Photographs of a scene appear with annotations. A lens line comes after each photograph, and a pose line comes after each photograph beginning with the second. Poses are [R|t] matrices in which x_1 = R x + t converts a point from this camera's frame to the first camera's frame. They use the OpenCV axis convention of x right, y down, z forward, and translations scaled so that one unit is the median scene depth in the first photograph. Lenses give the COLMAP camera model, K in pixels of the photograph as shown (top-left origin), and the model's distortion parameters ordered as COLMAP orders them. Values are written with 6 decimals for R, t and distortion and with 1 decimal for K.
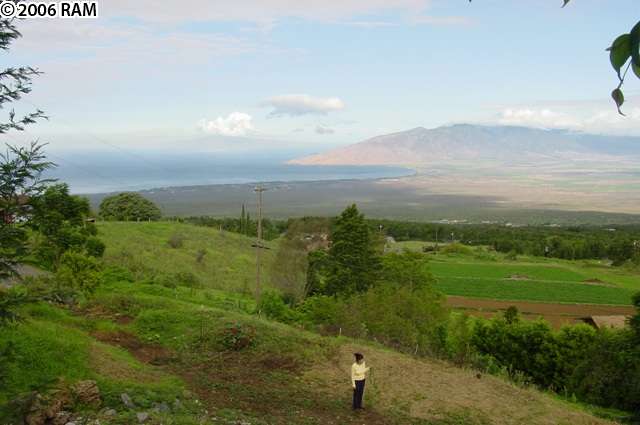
lens RADIAL K [[648.1, 0, 327.1], [0, 648.1, 213.5], [0, 0, 1]] dist [-0.179658, 0.202424]
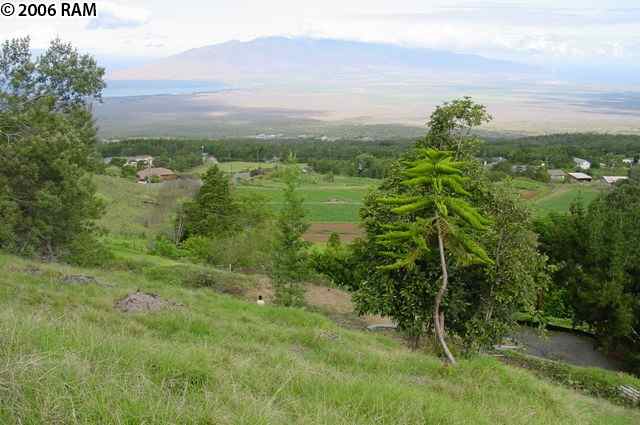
lens RADIAL K [[648.1, 0, 327.1], [0, 648.1, 213.5], [0, 0, 1]] dist [-0.179658, 0.202424]
pose [[0.960330, -0.051853, 0.274004, -0.031866], [0.015074, 0.990777, 0.134663, -0.026503], [-0.278460, -0.125190, 0.952254, -0.093875]]
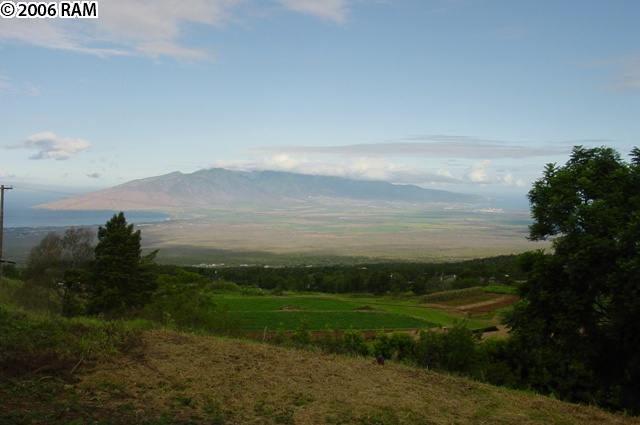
lens RADIAL K [[648.1, 0, 327.1], [0, 648.1, 213.5], [0, 0, 1]] dist [-0.179658, 0.202424]
pose [[0.931353, 0.000569, 0.364116, -0.003427], [0.024752, 0.997587, -0.064871, 0.014415], [-0.363274, 0.069430, 0.929092, 0.040830]]
